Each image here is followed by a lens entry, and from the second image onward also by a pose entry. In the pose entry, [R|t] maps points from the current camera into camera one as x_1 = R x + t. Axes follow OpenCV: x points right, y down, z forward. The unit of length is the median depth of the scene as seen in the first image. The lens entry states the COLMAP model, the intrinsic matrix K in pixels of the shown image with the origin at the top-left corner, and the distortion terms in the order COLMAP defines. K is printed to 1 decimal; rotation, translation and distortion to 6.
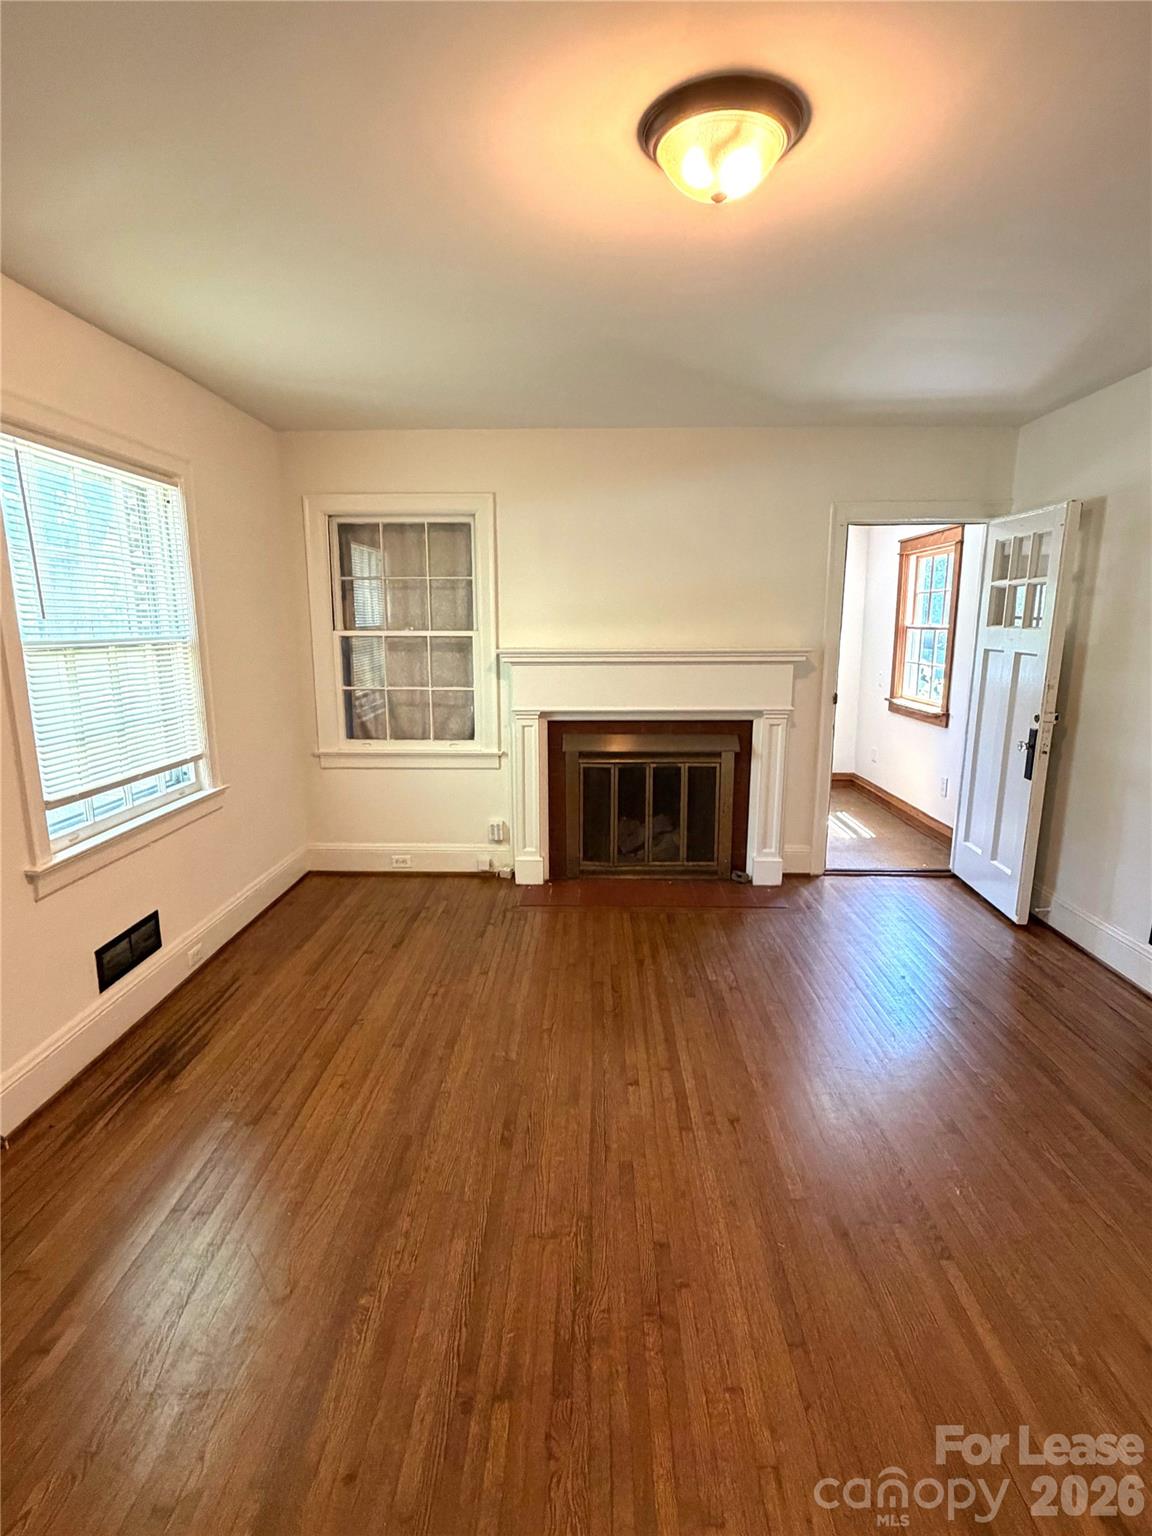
lens RADIAL K [[767.7, 0, 577.4], [0, 767.7, 769.6], [0, 0, 1]] dist [0.017439, 0.000118]
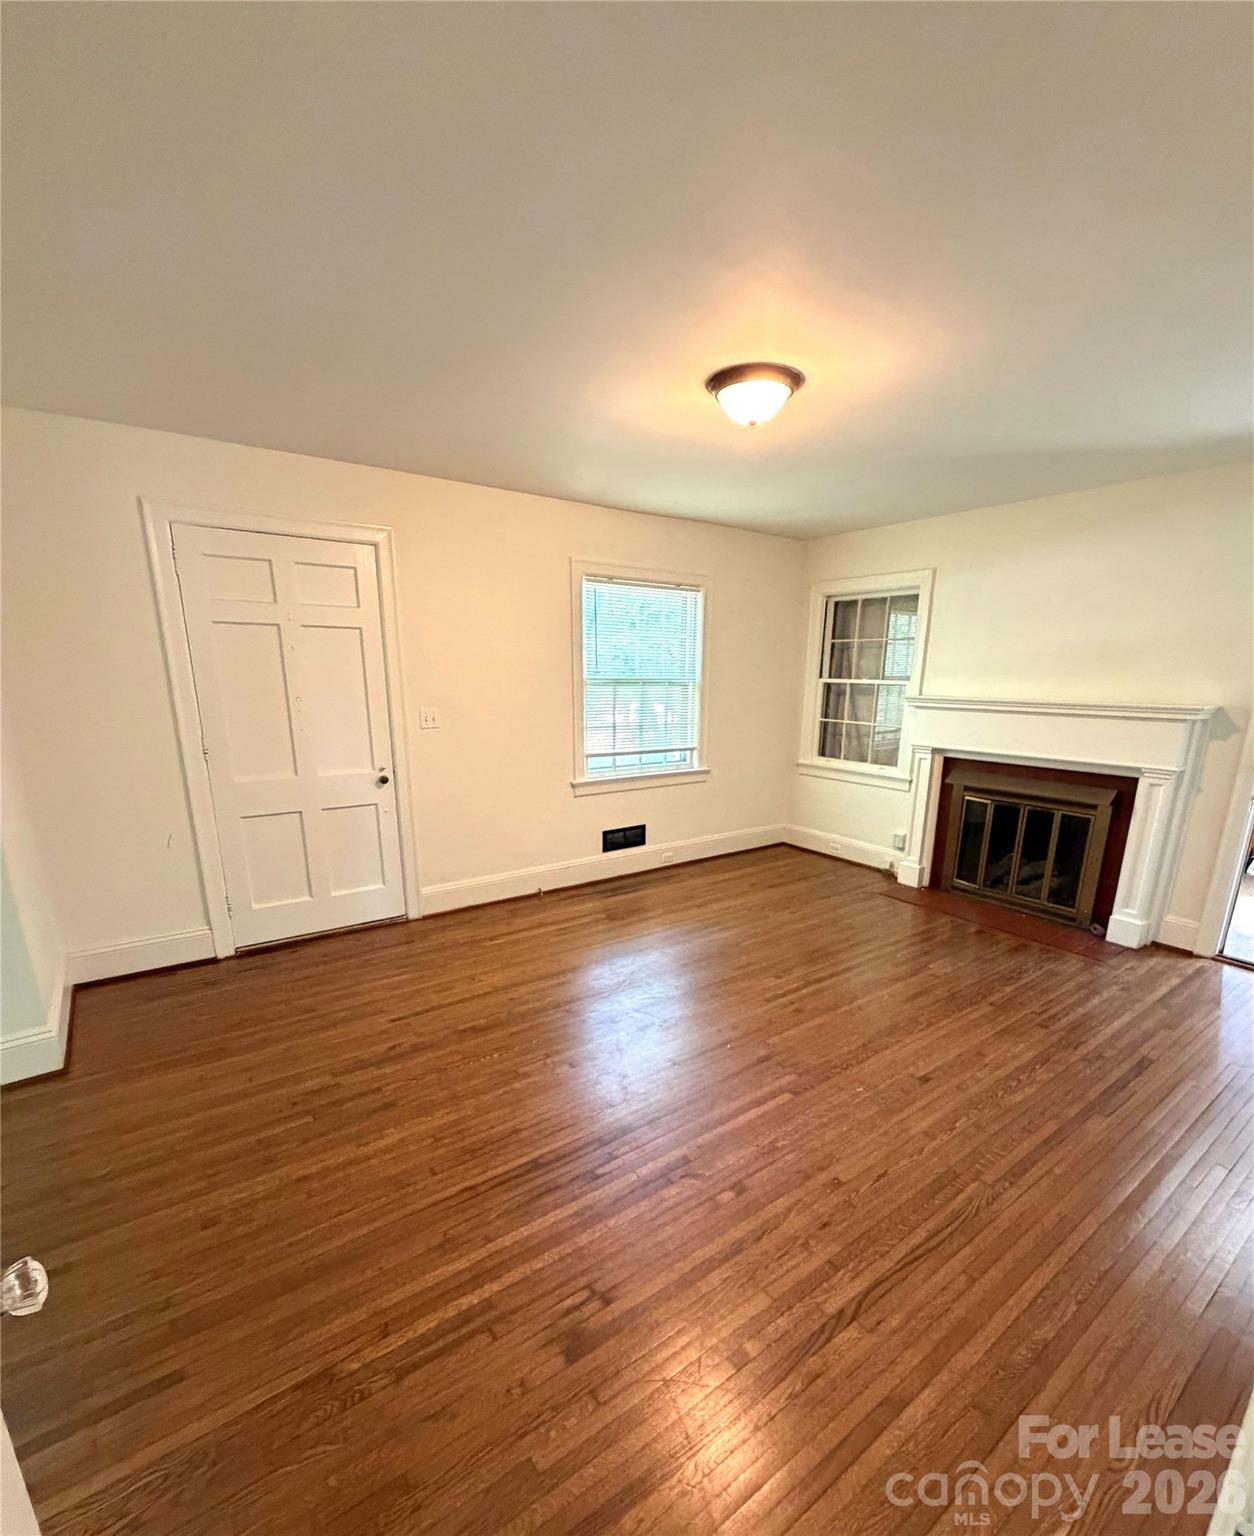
lens RADIAL K [[687.8, 0, 653.2], [0, 687.8, 848.2], [0, 0, 1]] dist [0.004065, 0.000313]
pose [[0.620636, 0.207109, -0.756252, 0.516461], [-0.162435, 0.977523, 0.134400, 0.006181], [0.767089, 0.039429, 0.640328, -0.043686]]
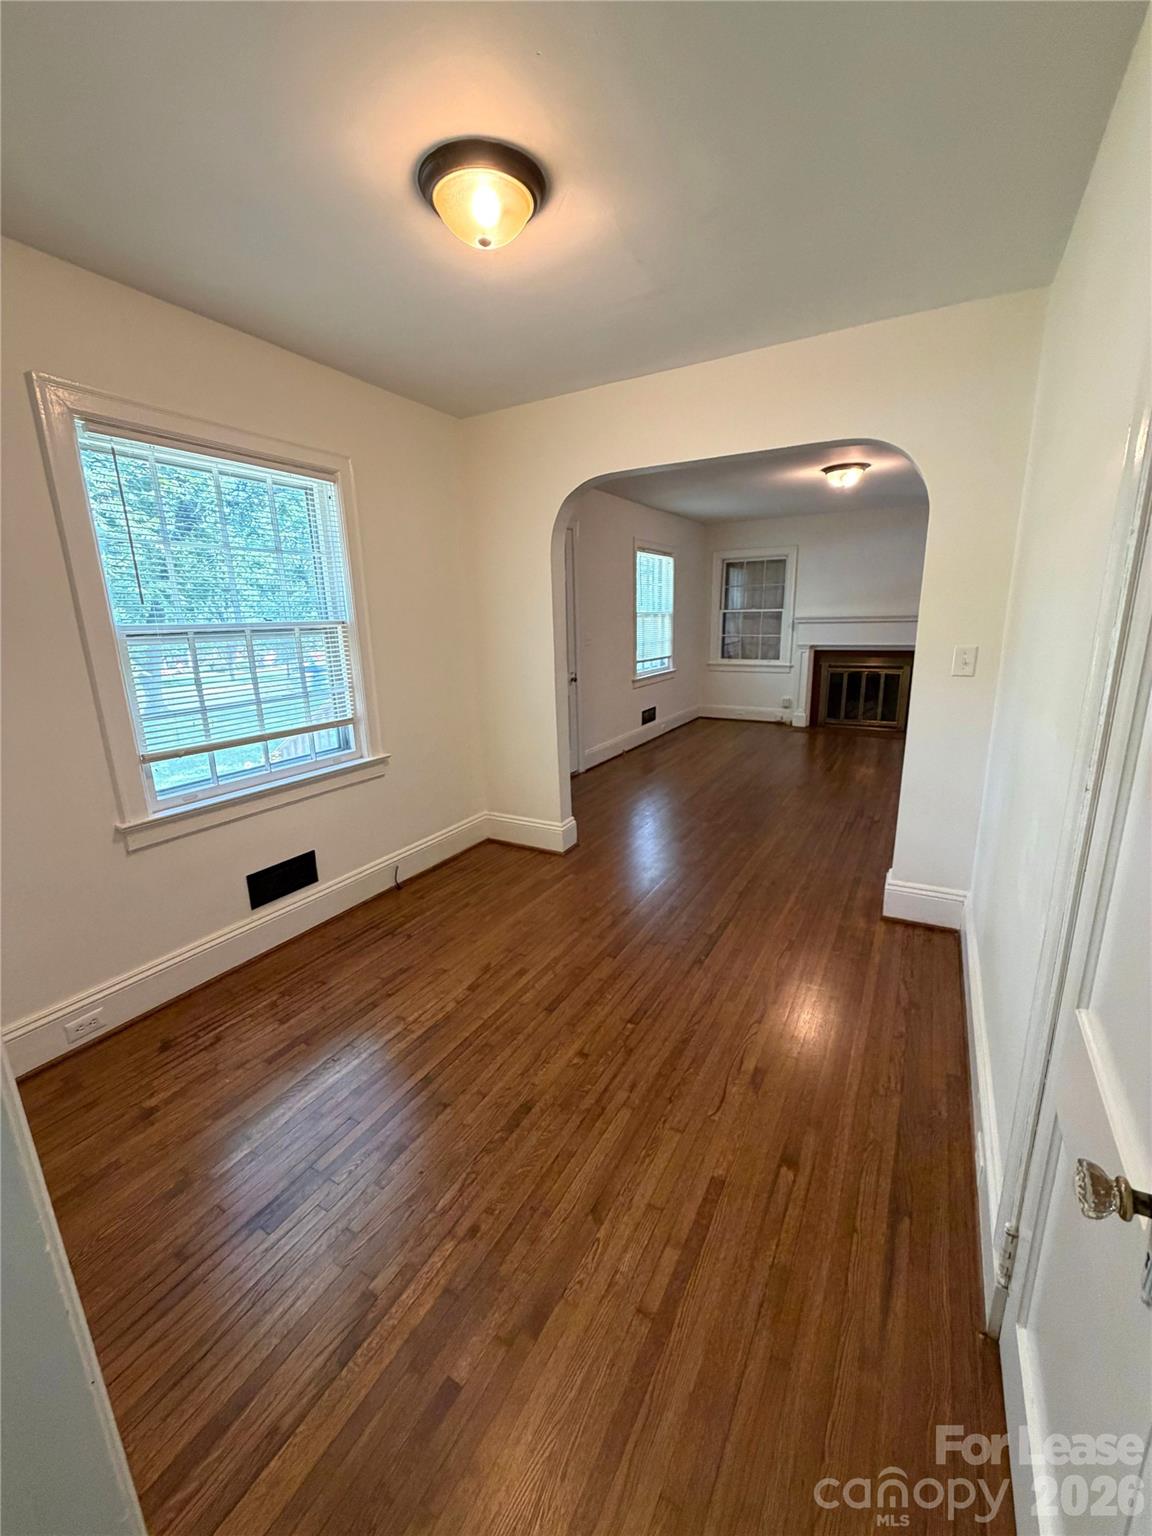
lens RADIAL K [[610.9, 0, 585.0], [0, 610.9, 765.3], [0, 0, 1]] dist [-0.001669, -0.000087]
pose [[0.882794, 0.094635, -0.460130, 0.206886], [-0.069326, 0.995019, 0.071637, 0.175406], [0.464617, -0.031342, 0.884957, -0.804400]]
